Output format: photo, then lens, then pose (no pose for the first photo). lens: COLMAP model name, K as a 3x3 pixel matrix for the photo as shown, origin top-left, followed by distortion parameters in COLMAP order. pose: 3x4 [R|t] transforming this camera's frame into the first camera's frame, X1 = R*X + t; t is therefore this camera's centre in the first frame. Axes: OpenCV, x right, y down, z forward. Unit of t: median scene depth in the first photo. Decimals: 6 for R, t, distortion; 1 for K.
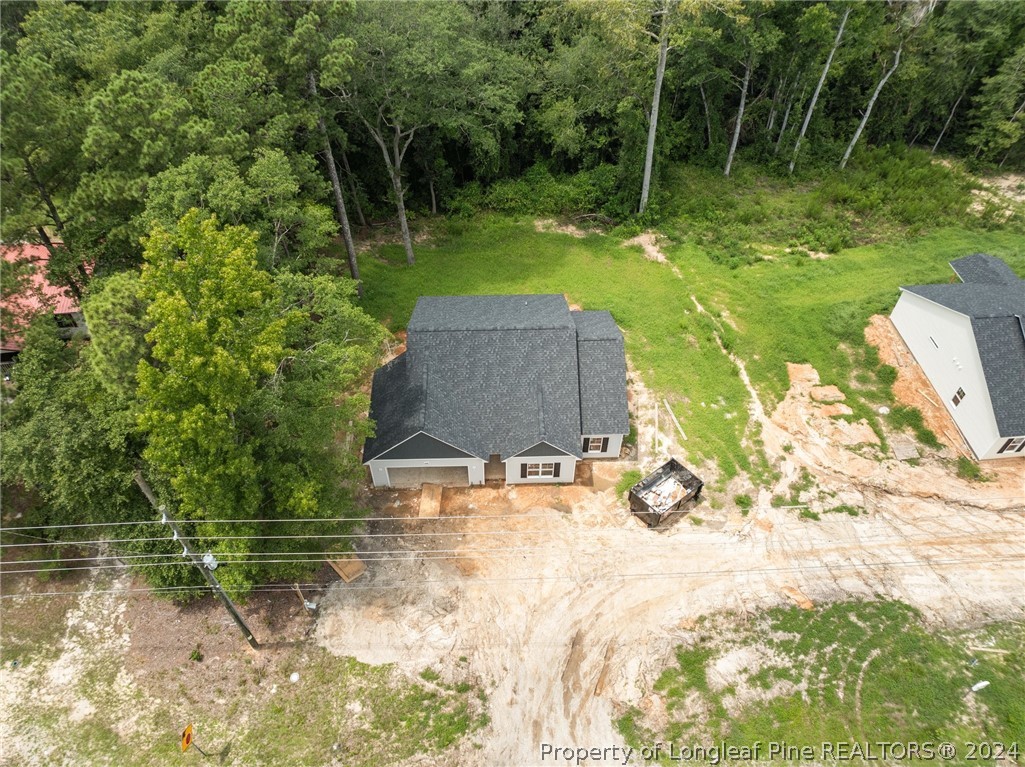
lens RADIAL K [[721.7, 0, 516.8], [0, 721.7, 387.1], [0, 0, 1]] dist [-0.070648, 0.046454]
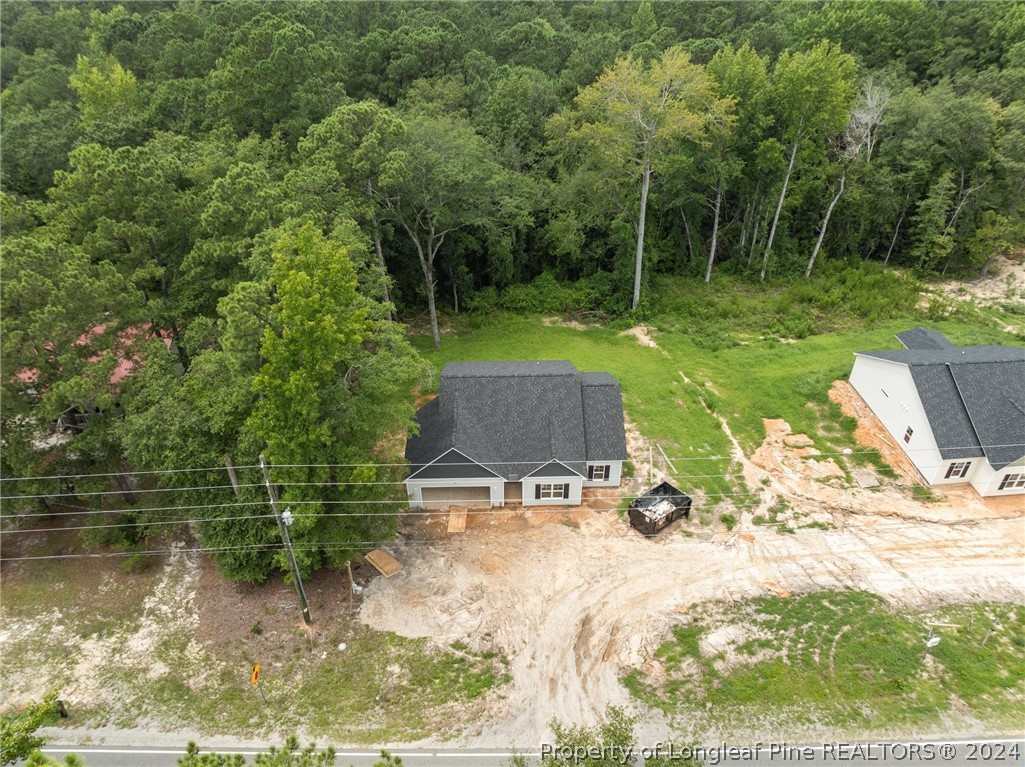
lens RADIAL K [[721.7, 0, 516.8], [0, 721.7, 387.1], [0, 0, 1]] dist [-0.070648, 0.046454]
pose [[0.999987, -0.001704, -0.004810, -0.018847], [0.000639, 0.976996, -0.213256, 0.201802], [0.005063, 0.213251, 0.976984, -0.180710]]
